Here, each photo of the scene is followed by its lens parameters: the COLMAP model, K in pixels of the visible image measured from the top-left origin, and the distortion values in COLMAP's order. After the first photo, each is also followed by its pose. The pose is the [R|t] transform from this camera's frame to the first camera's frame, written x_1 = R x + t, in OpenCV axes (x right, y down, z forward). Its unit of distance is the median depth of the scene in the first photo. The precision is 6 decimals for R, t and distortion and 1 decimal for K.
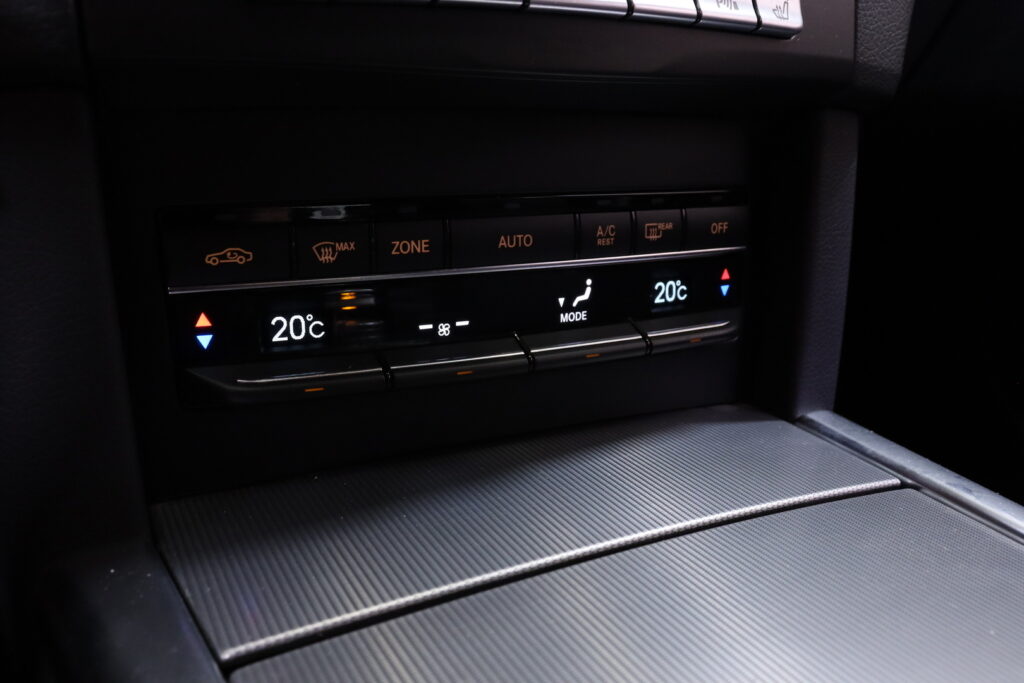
lens RADIAL K [[969.6, 0, 506.7], [0, 969.6, 345.1], [0, 0, 1]] dist [-0.130087, 0.000000]
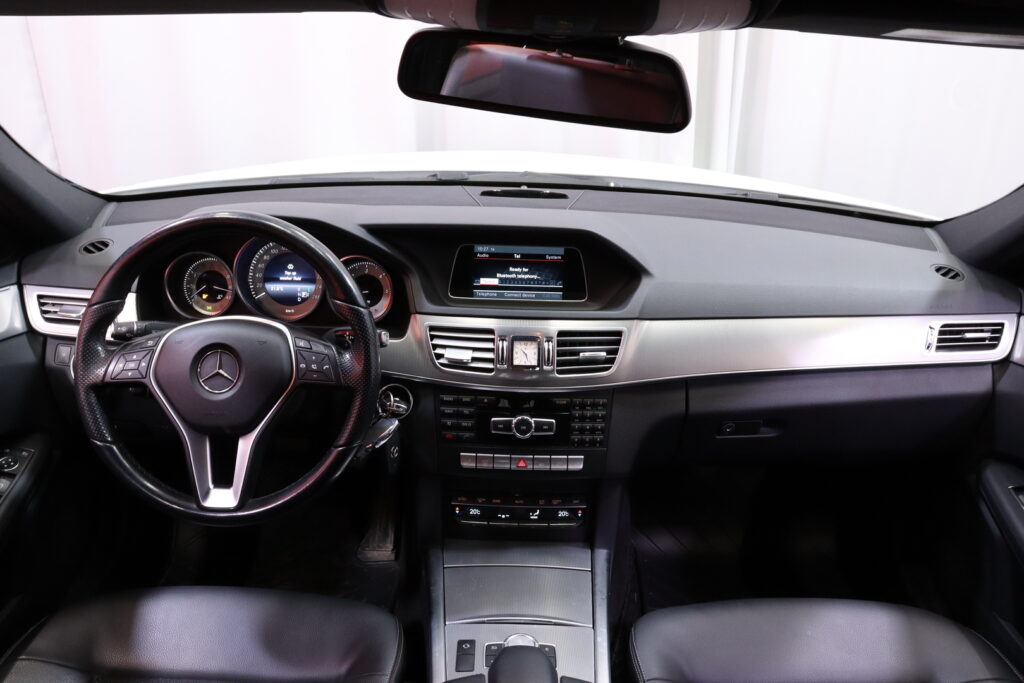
lens RADIAL K [[820.3, 0, 504.9], [0, 820.3, 350.8], [0, 0, 1]] dist [-0.166890, 0.108048]
pose [[0.872520, 0.132074, -0.470389, 1.728471], [-0.135711, 0.990398, 0.026350, -0.932027], [0.469352, 0.040846, 0.882066, -2.629047]]
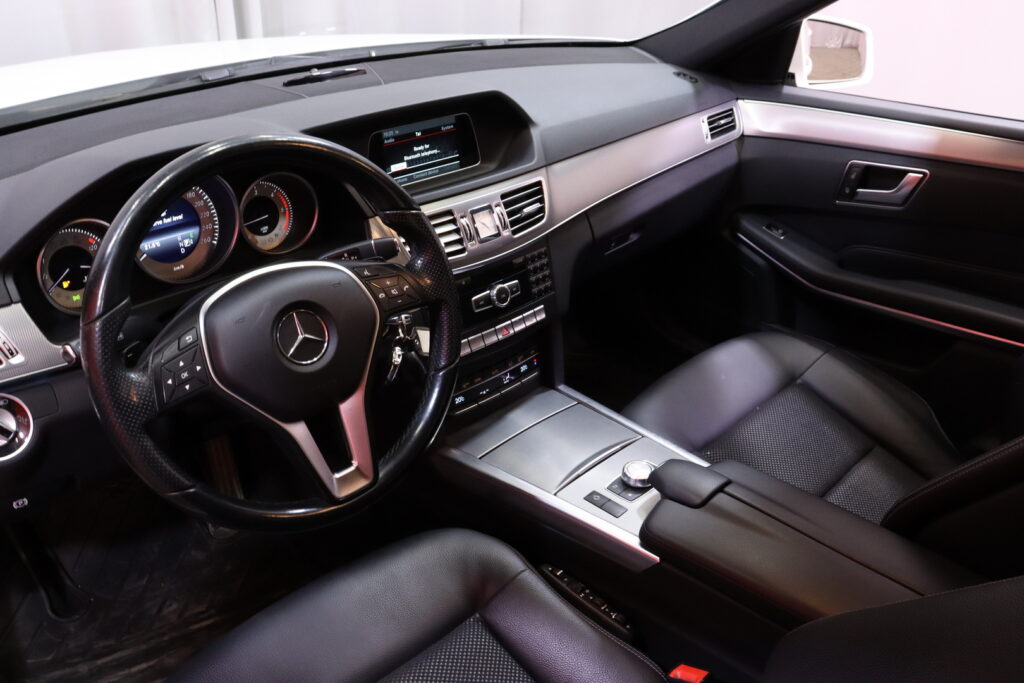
lens RADIAL K [[820.3, 0, 502.7], [0, 820.3, 347.0], [0, 0, 1]] dist [-0.166890, 0.108048]
pose [[0.965151, -0.184461, 0.185627, -0.685473], [0.152011, 0.972567, 0.176085, -0.932888], [-0.213015, -0.141731, 0.966714, -2.956608]]
